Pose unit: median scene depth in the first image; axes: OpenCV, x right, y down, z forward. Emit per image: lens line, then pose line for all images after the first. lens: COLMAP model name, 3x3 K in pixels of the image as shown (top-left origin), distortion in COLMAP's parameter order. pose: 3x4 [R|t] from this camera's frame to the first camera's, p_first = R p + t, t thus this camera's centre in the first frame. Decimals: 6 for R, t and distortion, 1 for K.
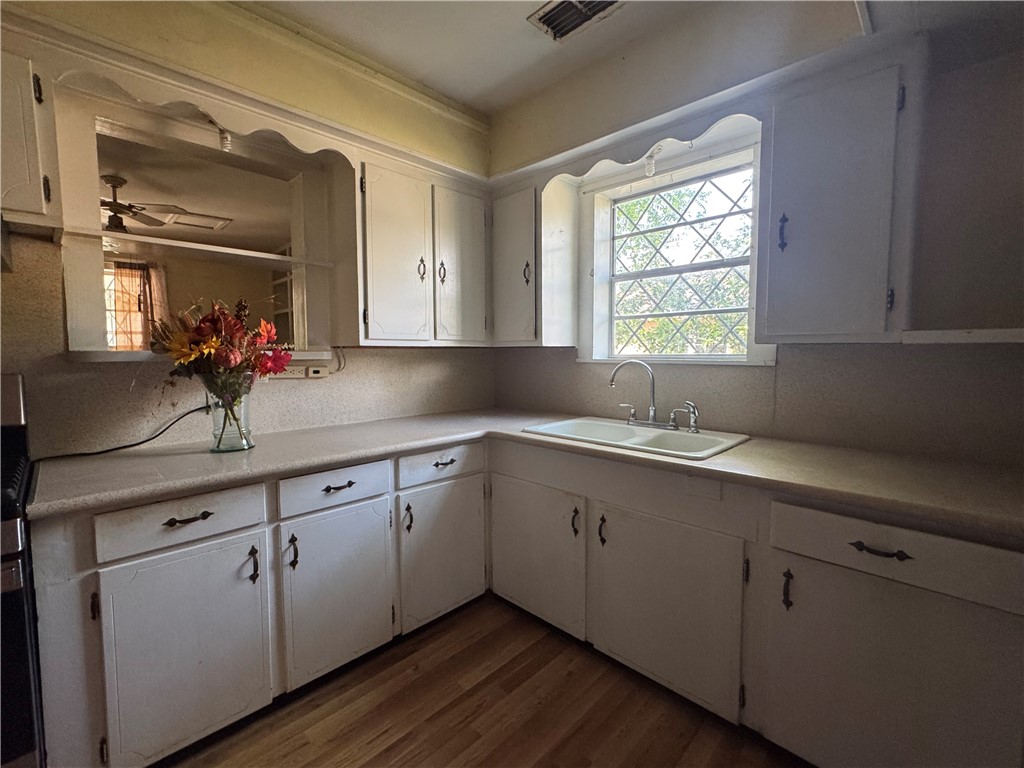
lens RADIAL K [[443.4, 0, 515.9], [0, 443.4, 383.6], [0, 0, 1]] dist [-0.008692, -0.000325]
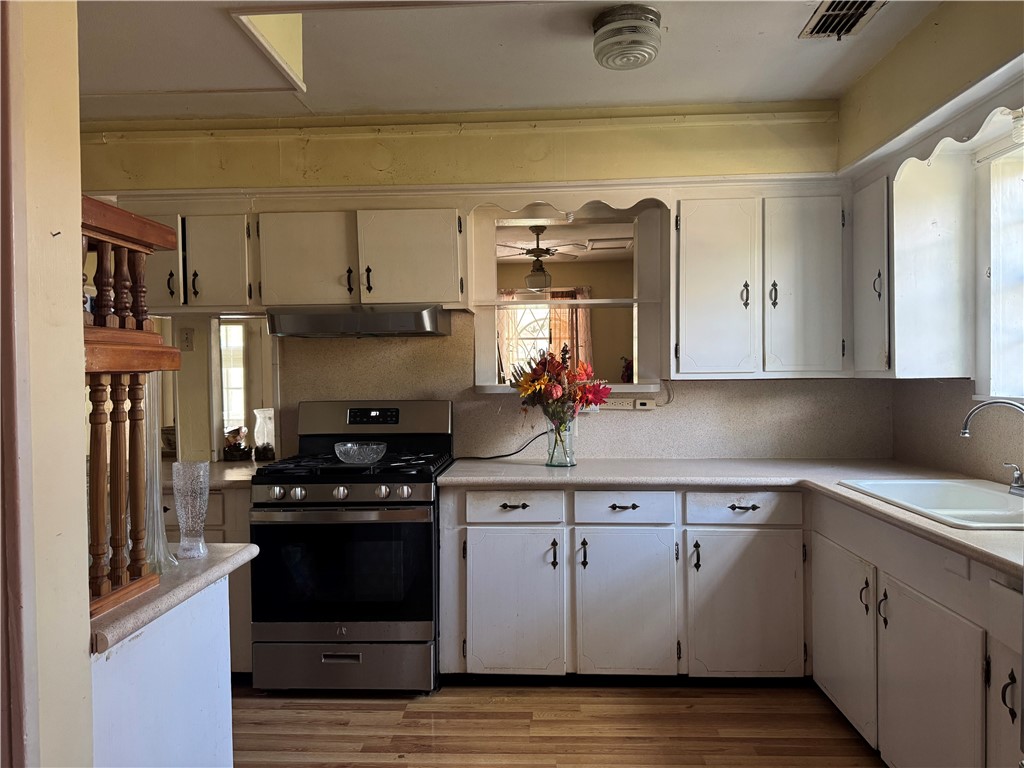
lens RADIAL K [[723.4, 0, 511.6], [0, 723.4, 384.7], [0, 0, 1]] dist [0.005776, -0.018826]
pose [[0.656994, 0.006387, -0.753869, 0.710184], [-0.045839, 0.998452, -0.031490, -0.005789], [0.752501, 0.055246, 0.656270, -0.391138]]
